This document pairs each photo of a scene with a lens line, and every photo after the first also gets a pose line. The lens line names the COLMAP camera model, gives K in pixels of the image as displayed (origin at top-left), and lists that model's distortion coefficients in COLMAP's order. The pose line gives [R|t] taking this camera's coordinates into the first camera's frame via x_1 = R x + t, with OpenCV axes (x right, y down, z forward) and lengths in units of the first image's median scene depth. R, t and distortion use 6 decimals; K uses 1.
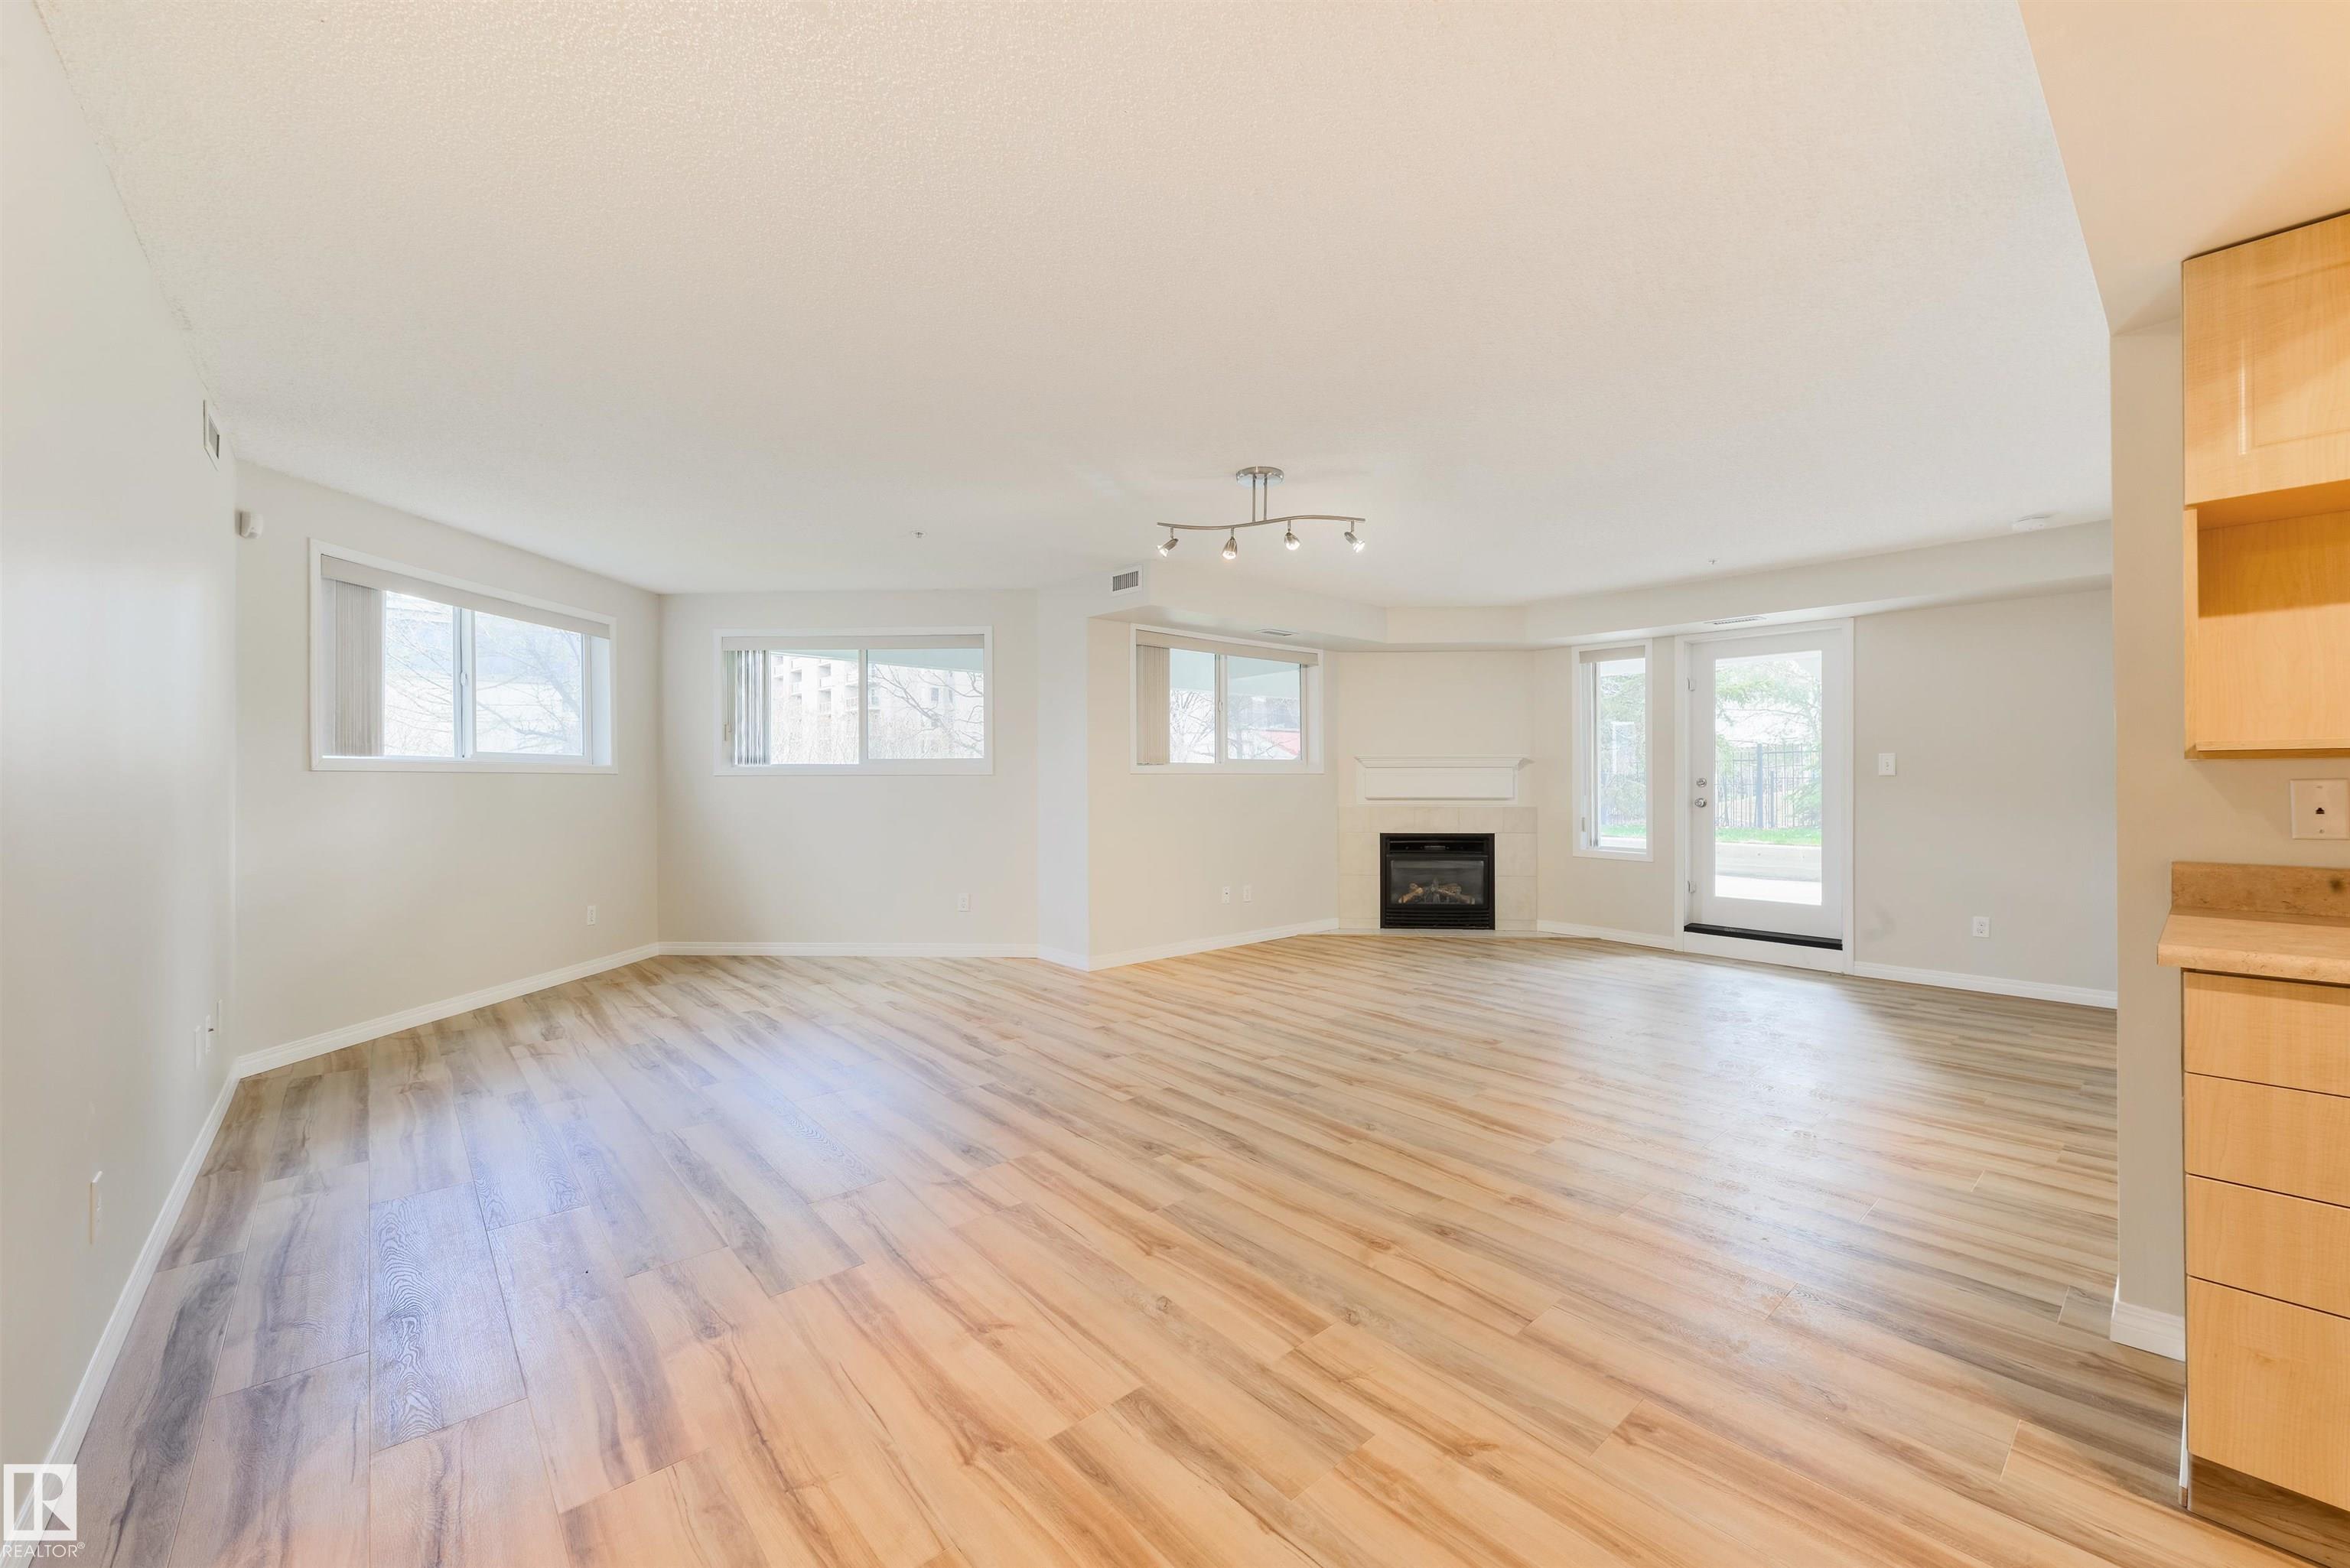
lens RADIAL K [[919.1, 0, 1185.7], [0, 919.1, 781.6], [0, 0, 1]] dist [0.003378, -0.001089]
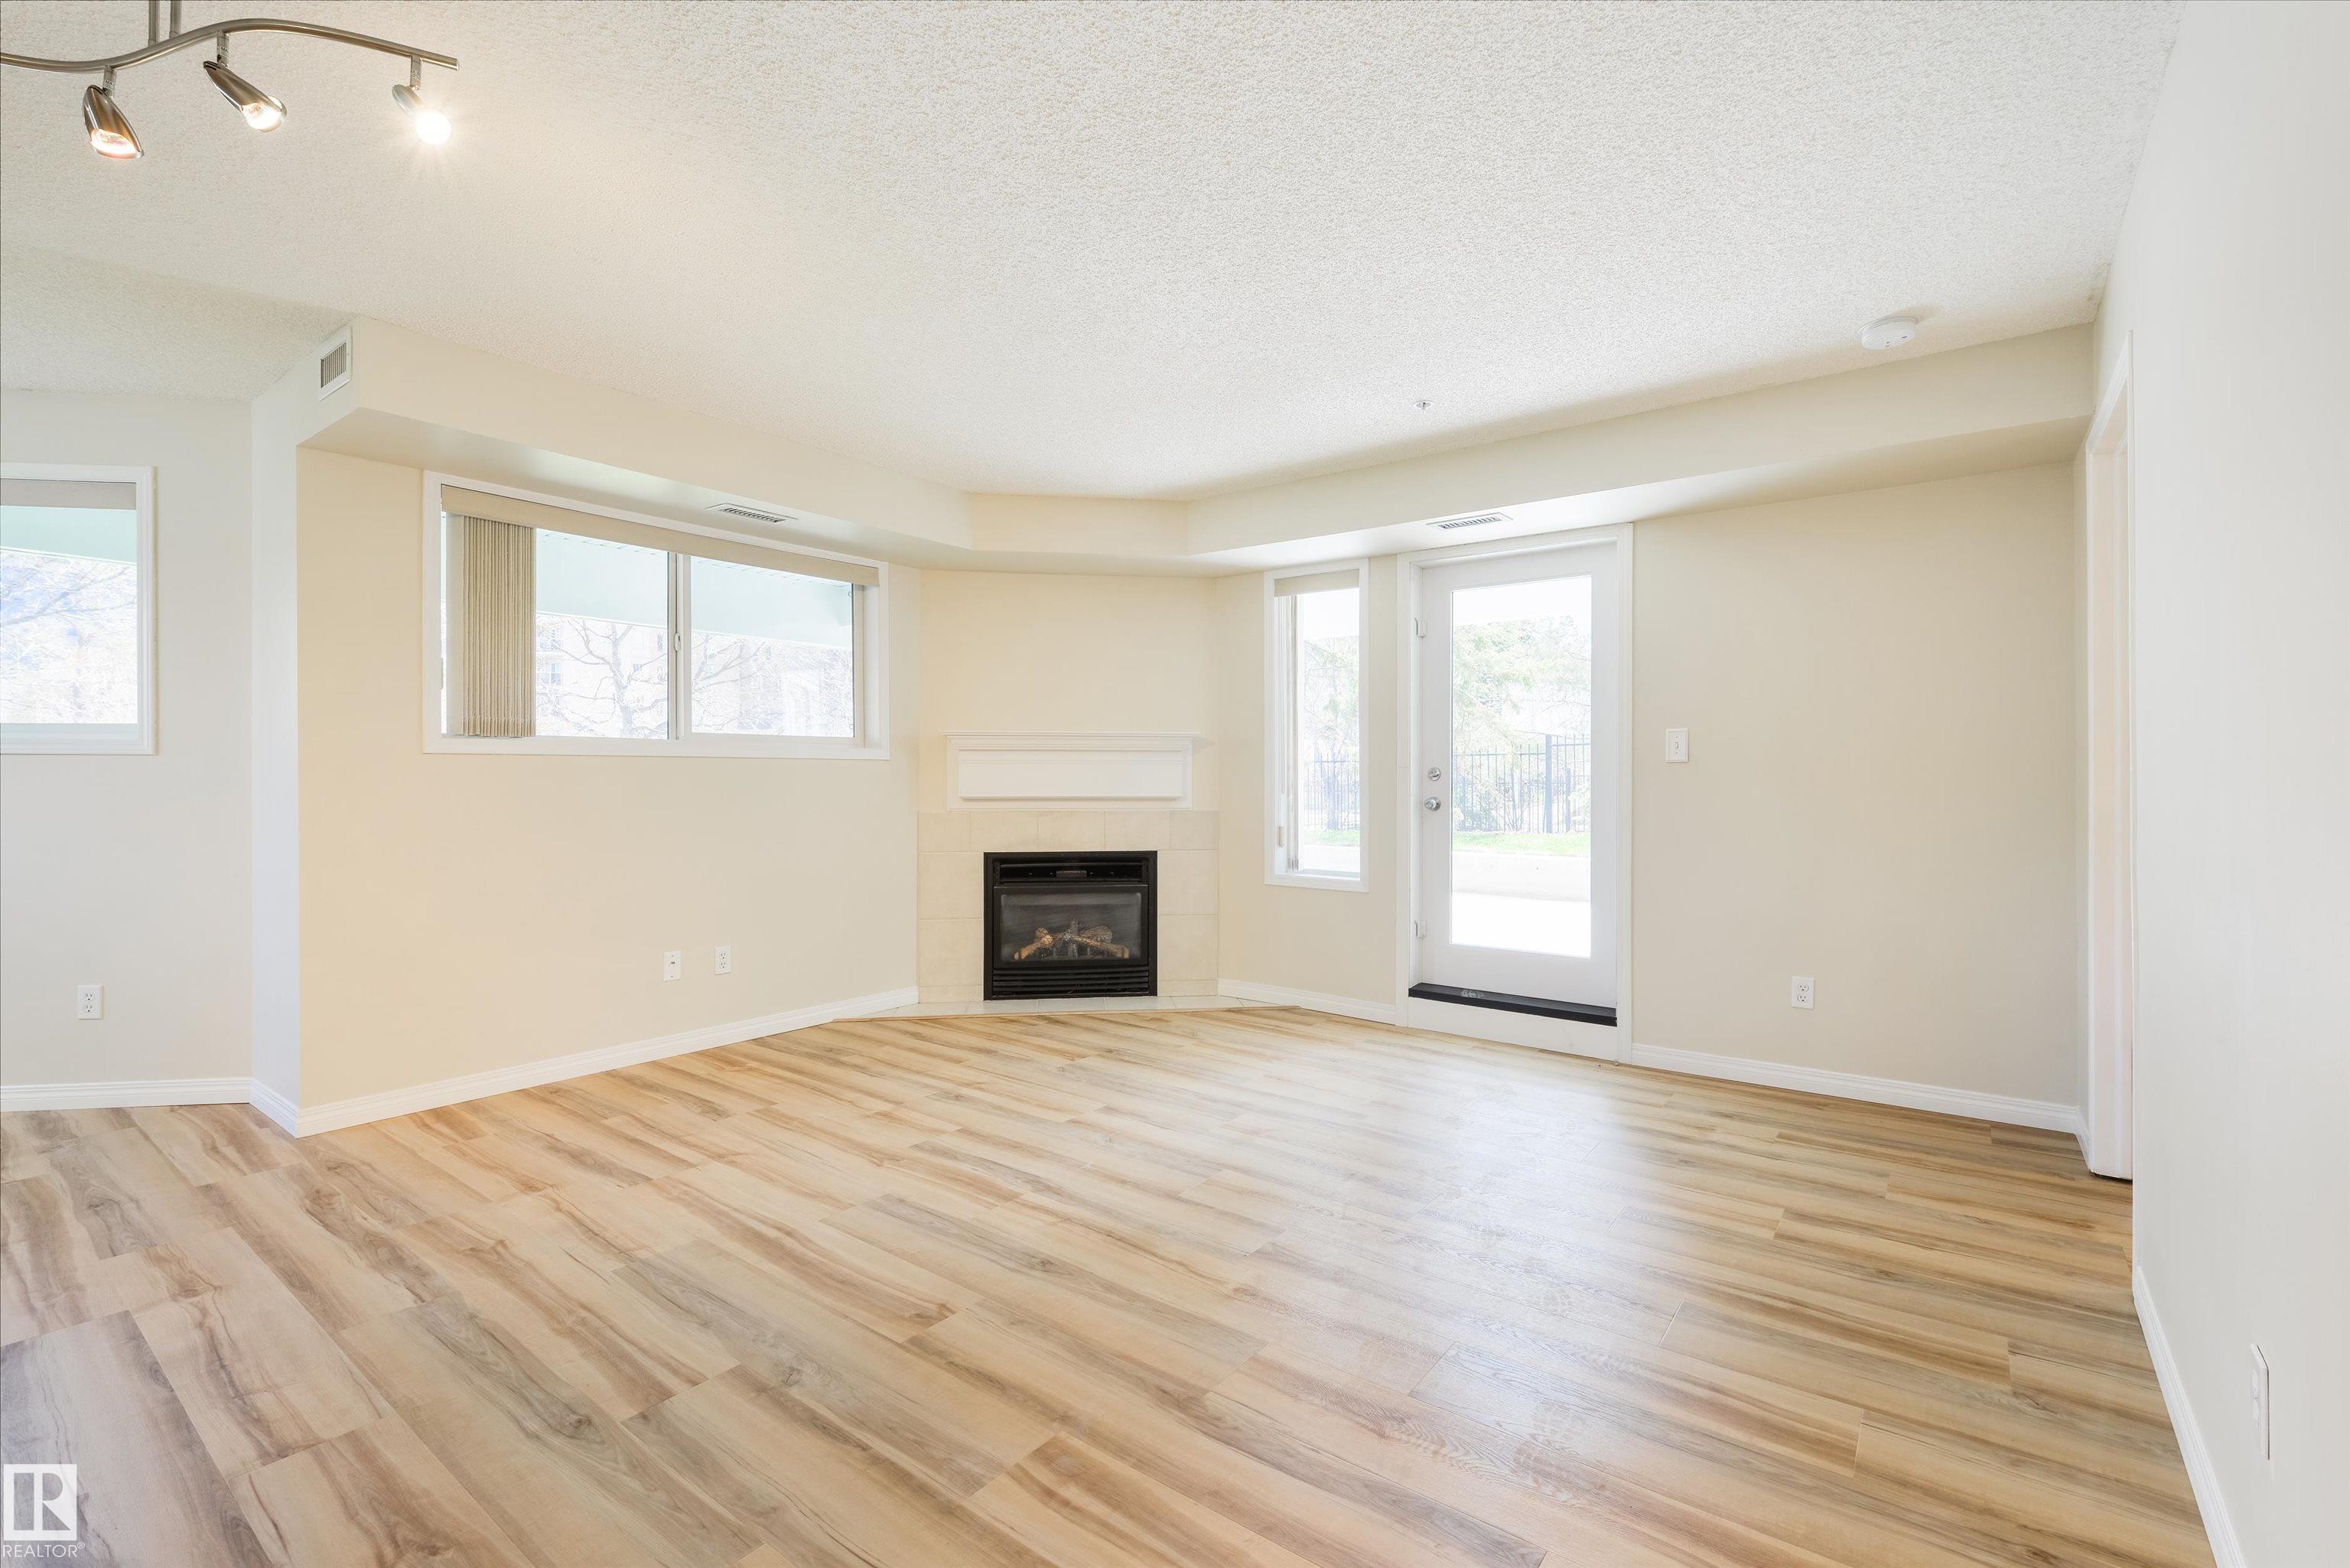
lens RADIAL K [[1029.4, 0, 1188.2], [0, 1029.4, 782.1], [0, 0, 1]] dist [0.001230, -0.001895]
pose [[0.979164, 0.001046, 0.203067, 0.255484], [-0.001266, 0.999999, 0.000953, 0.007356], [-0.203066, -0.001190, 0.979164, 0.330681]]
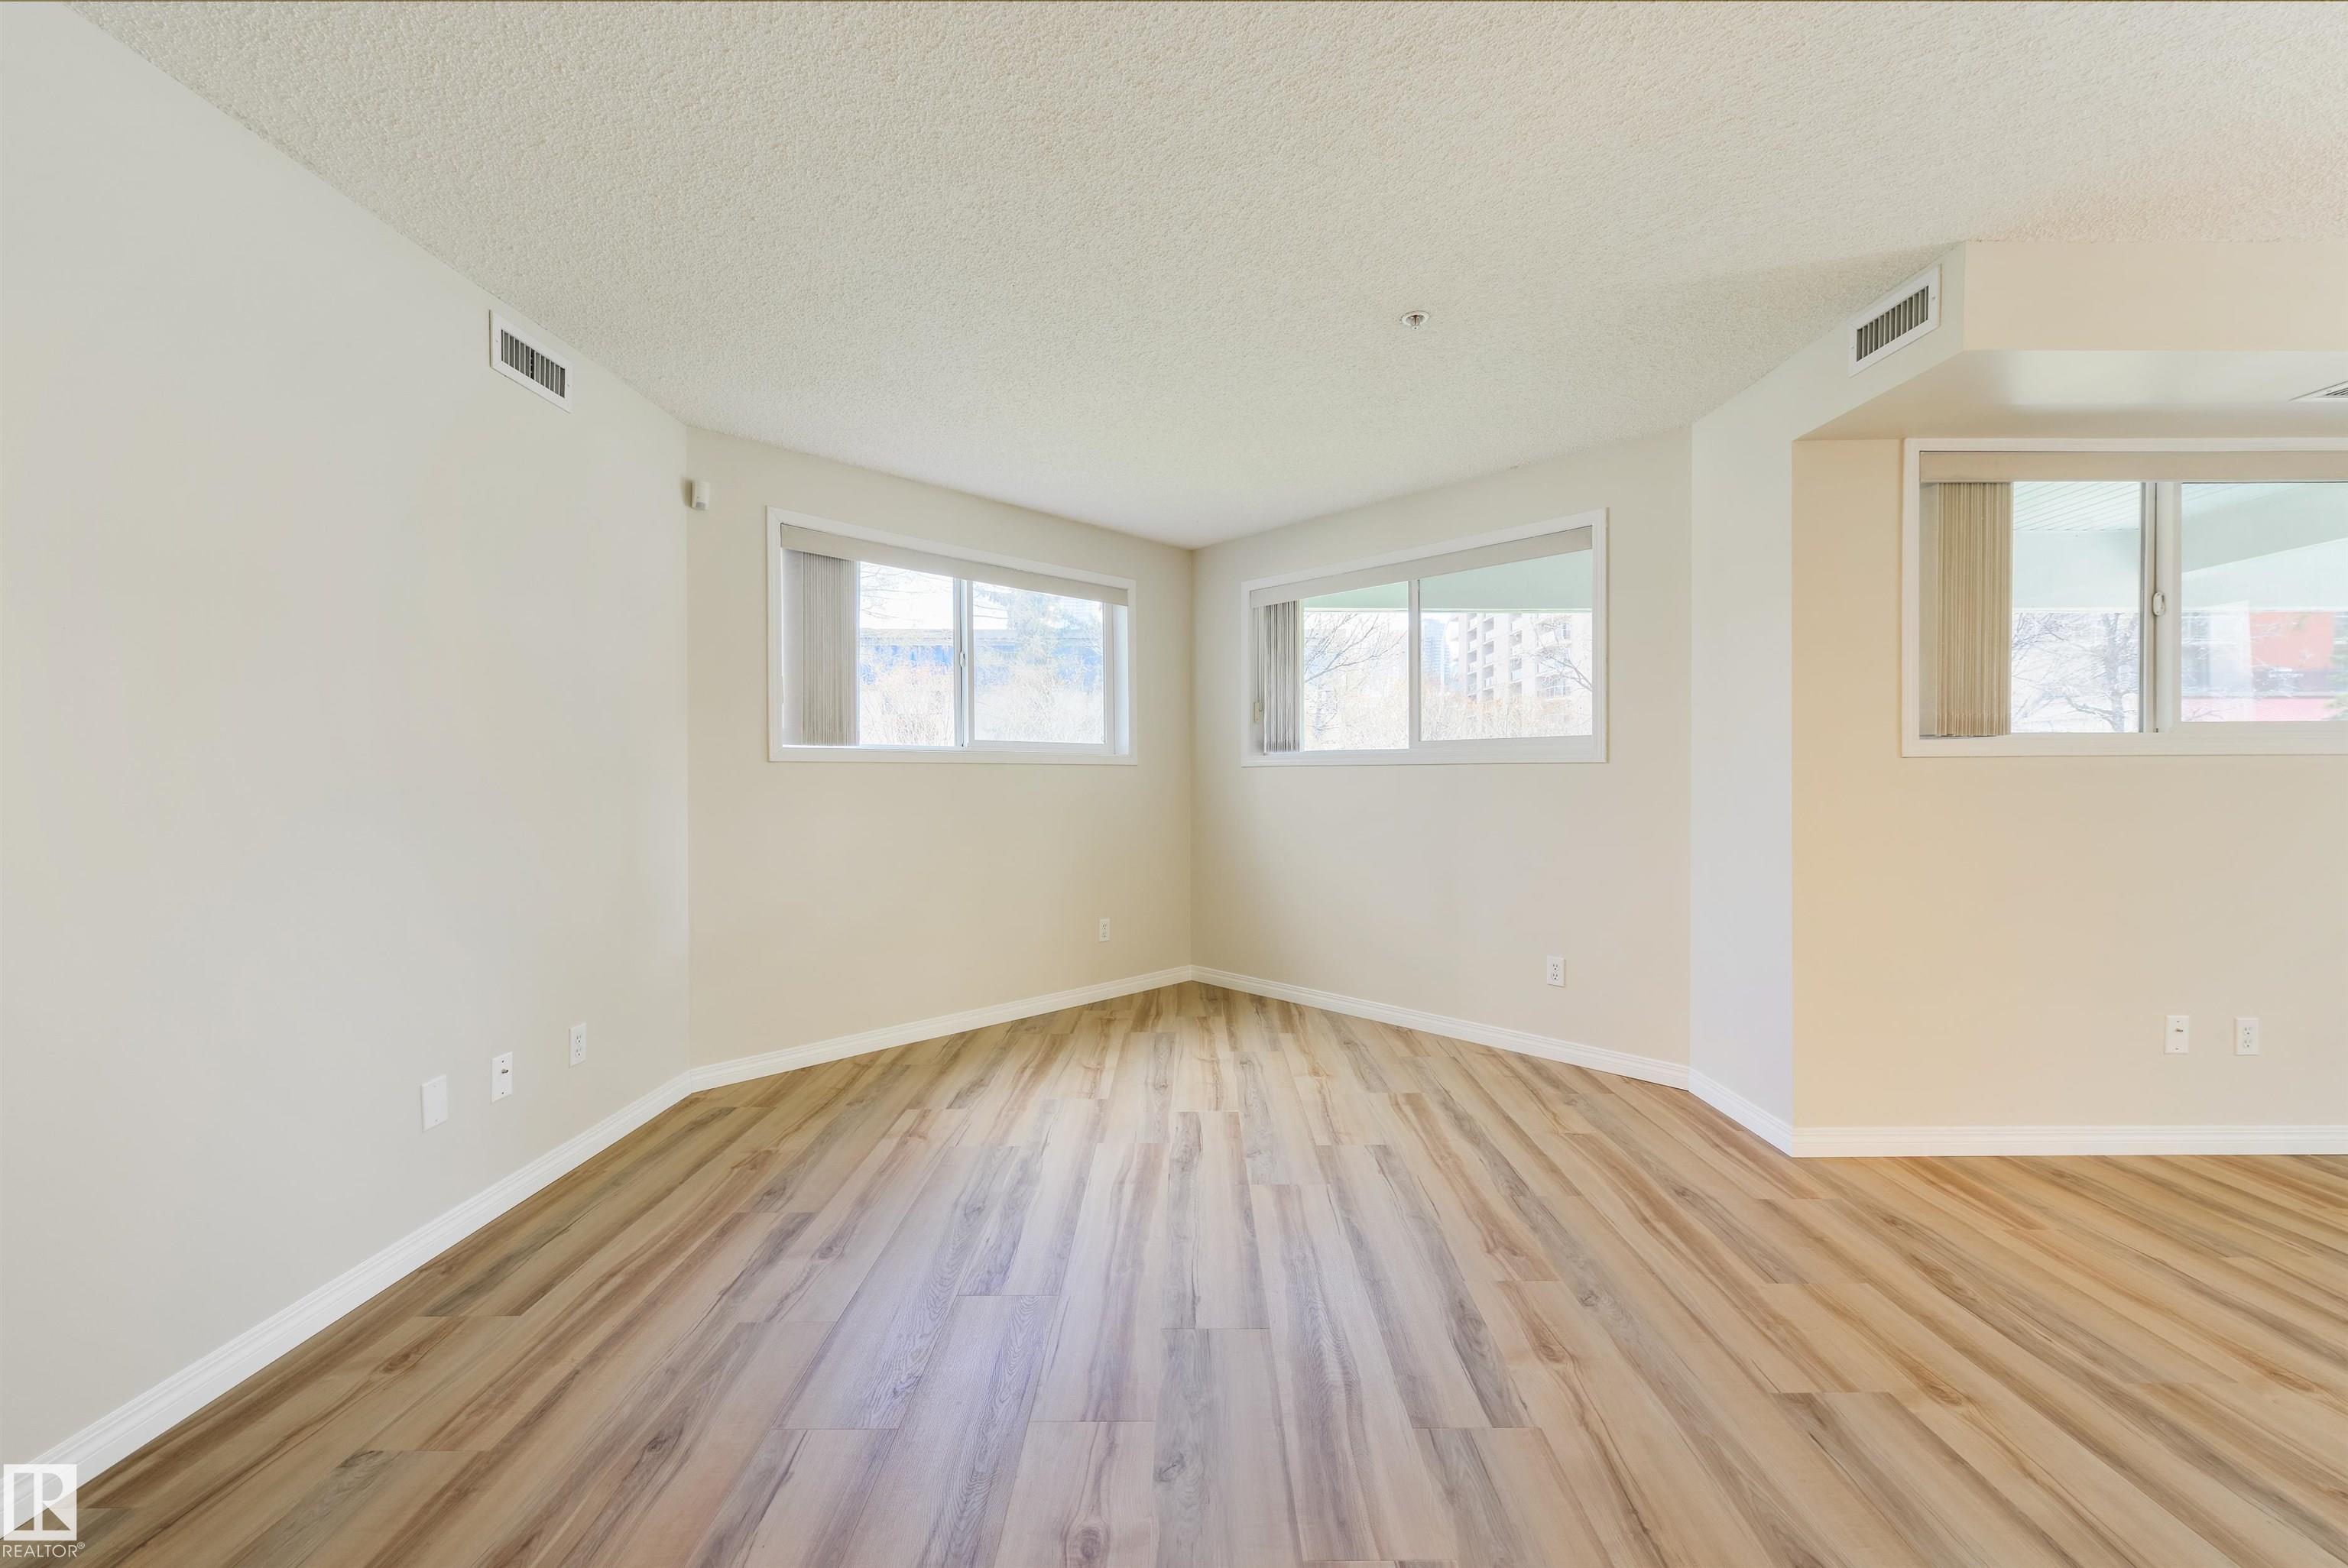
lens RADIAL K [[918.2, 0, 1193.9], [0, 918.2, 783.1], [0, 0, 1]] dist [0.003378, -0.001089]
pose [[0.753211, 0.006062, -0.657751, -0.023363], [-0.000317, 0.999961, 0.008853, 0.001055], [0.657779, -0.006460, 0.753184, 0.405912]]
